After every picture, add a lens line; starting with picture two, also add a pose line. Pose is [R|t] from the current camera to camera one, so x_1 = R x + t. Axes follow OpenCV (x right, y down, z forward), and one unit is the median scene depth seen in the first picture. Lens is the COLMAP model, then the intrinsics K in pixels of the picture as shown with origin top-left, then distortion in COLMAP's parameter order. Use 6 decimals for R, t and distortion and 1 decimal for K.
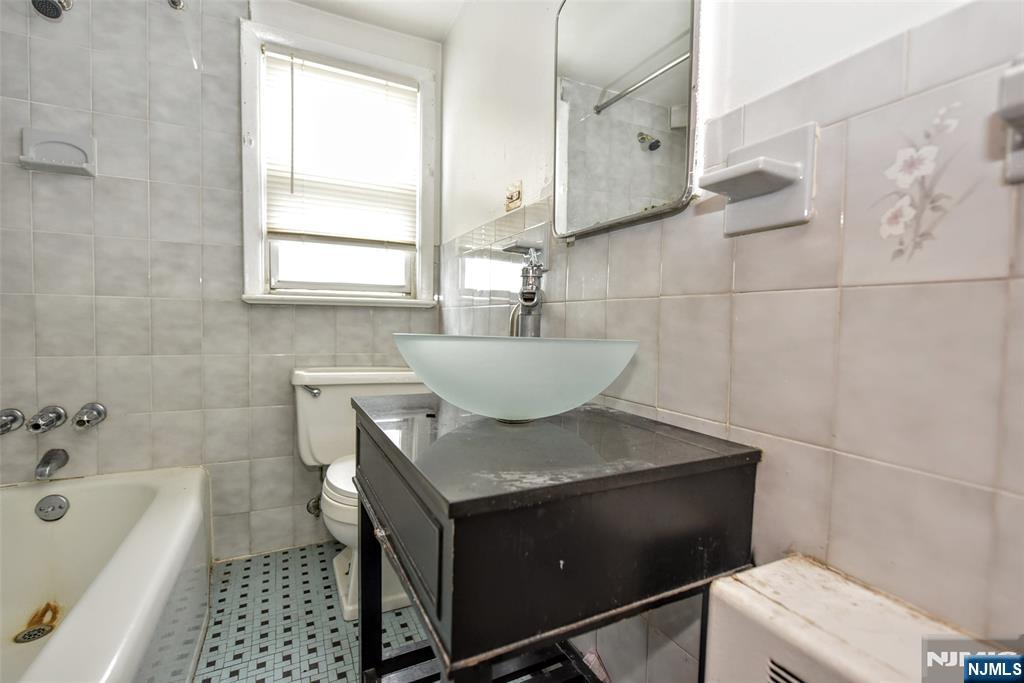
lens RADIAL K [[450.6, 0, 501.9], [0, 450.6, 340.0], [0, 0, 1]] dist [-0.008997, -0.000533]
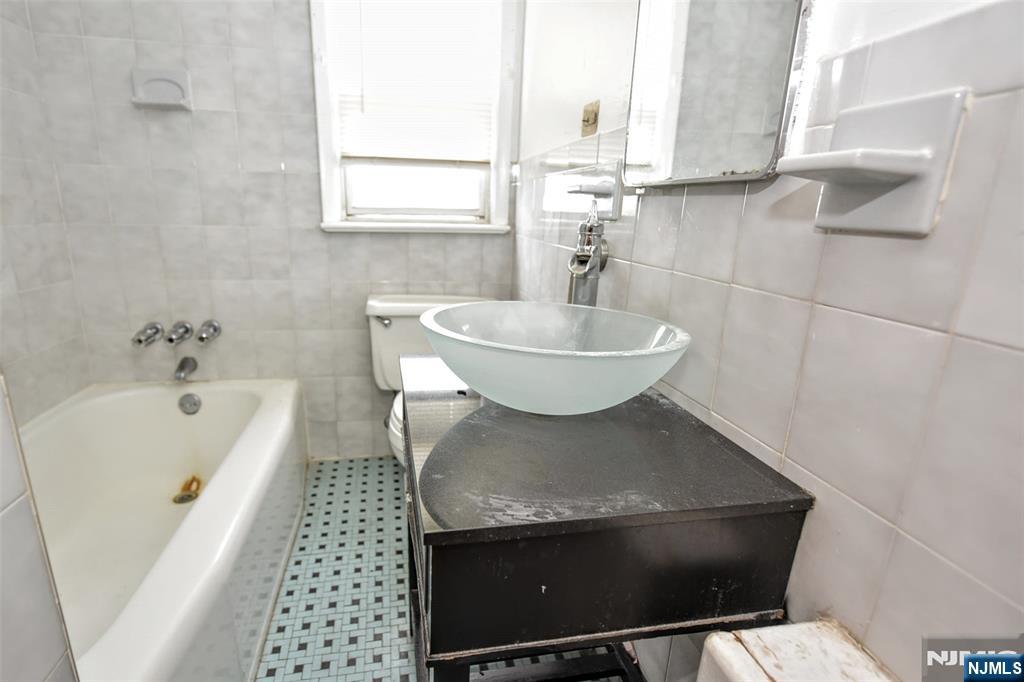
lens RADIAL K [[479.7, 0, 460.8], [0, 479.7, 341.3], [0, 0, 1]] dist [-0.007307, -0.000450]
pose [[0.958144, 0.074035, -0.276549, 0.066102], [-0.015545, 0.978013, 0.207964, -0.086398], [0.285865, -0.194961, 0.938228, 0.010060]]
